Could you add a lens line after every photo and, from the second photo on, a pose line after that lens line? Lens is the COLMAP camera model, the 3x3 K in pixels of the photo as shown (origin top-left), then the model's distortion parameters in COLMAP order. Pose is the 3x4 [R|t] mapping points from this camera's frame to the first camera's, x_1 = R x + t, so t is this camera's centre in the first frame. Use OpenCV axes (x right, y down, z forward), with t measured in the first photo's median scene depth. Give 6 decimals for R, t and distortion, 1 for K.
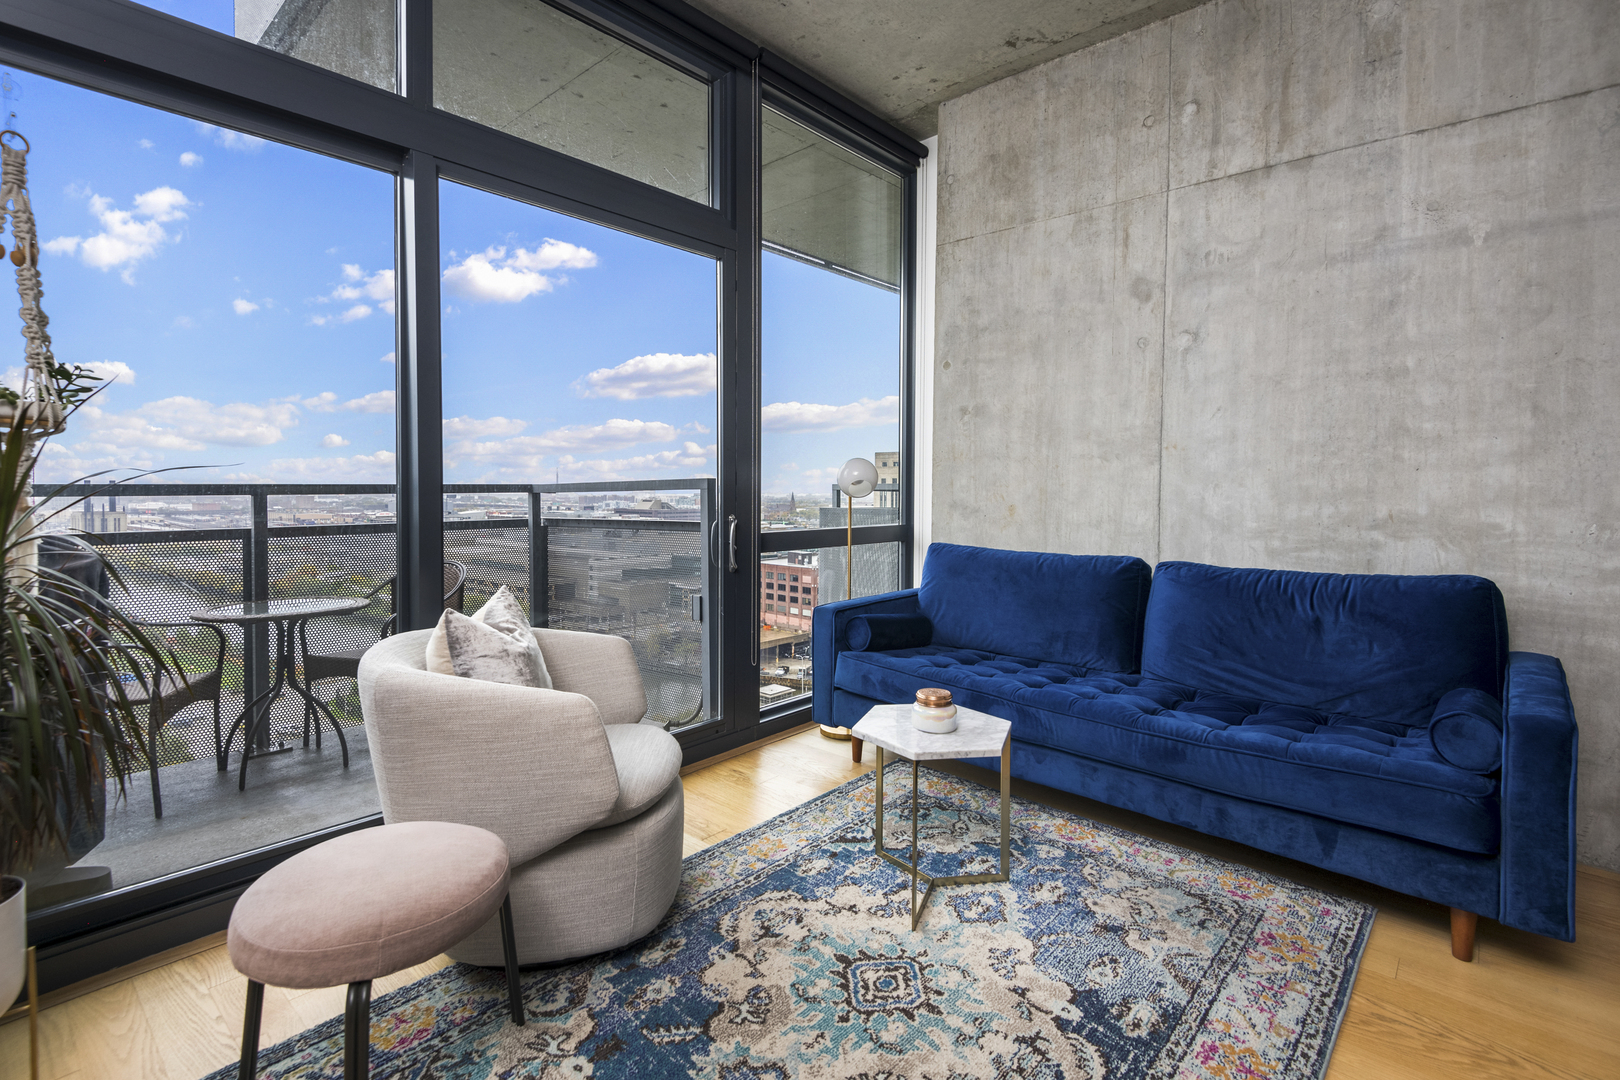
lens RADIAL K [[743.2, 0, 813.6], [0, 743.2, 511.2], [0, 0, 1]] dist [0.011085, -0.000429]
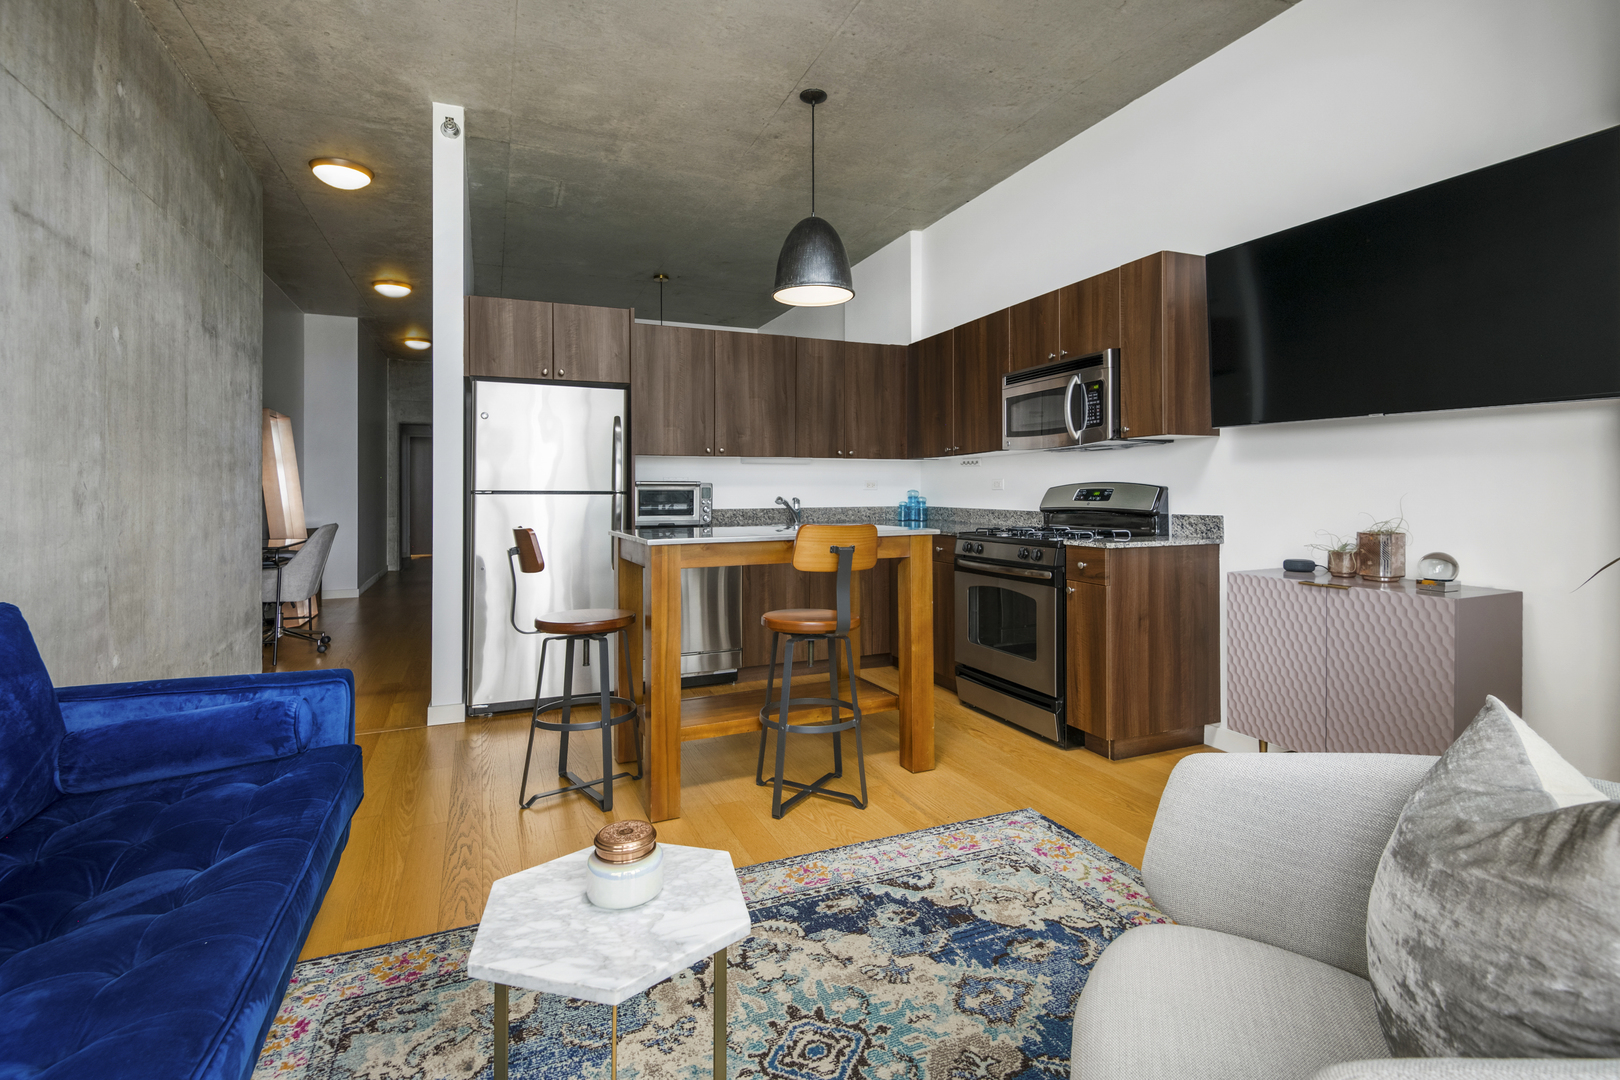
lens RADIAL K [[776.4, 0, 831.2], [0, 776.4, 472.4], [0, 0, 1]] dist [0.012370, -0.000194]
pose [[-0.916153, 0.006344, 0.400777, -0.296736], [0.013780, 0.999782, 0.015675, -0.063660], [-0.400591, 0.019884, -0.916041, 1.849761]]
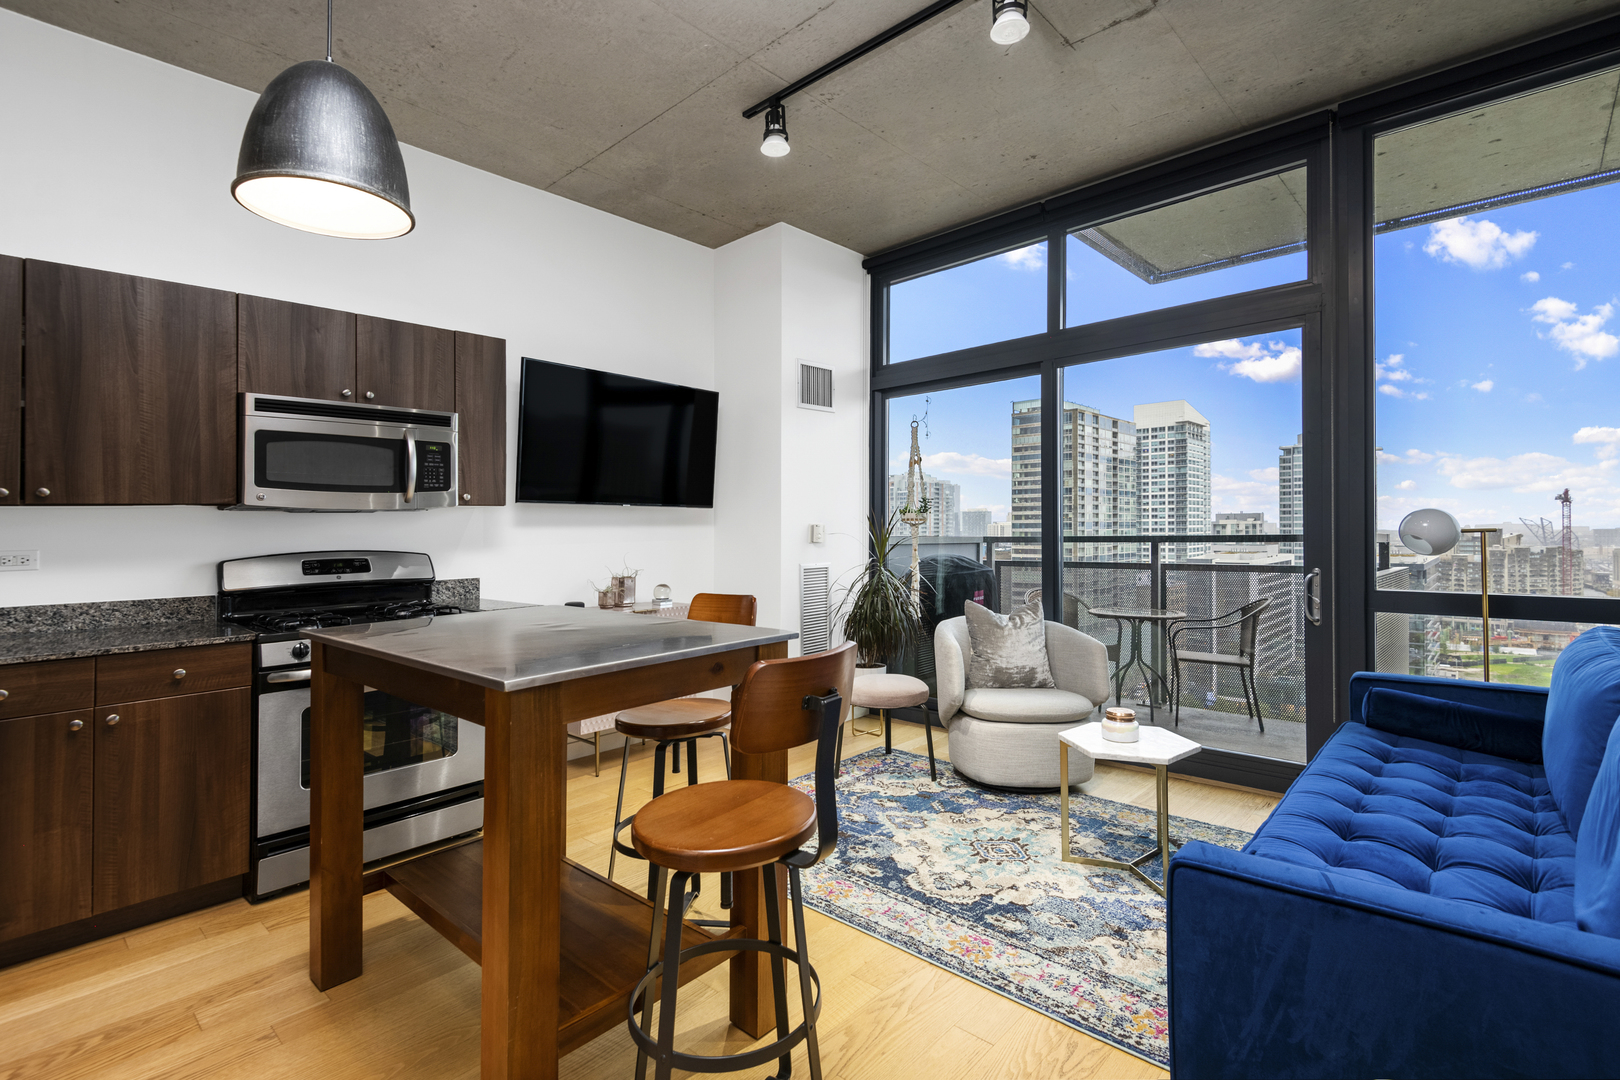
lens RADIAL K [[749.9, 0, 807.6], [0, 749.9, 531.6], [0, 0, 1]] dist [0.012522, -0.000110]
pose [[-0.007947, -0.002024, -0.999966, 1.782871], [-0.020911, 0.999780, -0.001857, -0.057187], [0.999750, 0.020895, -0.007988, 0.584674]]
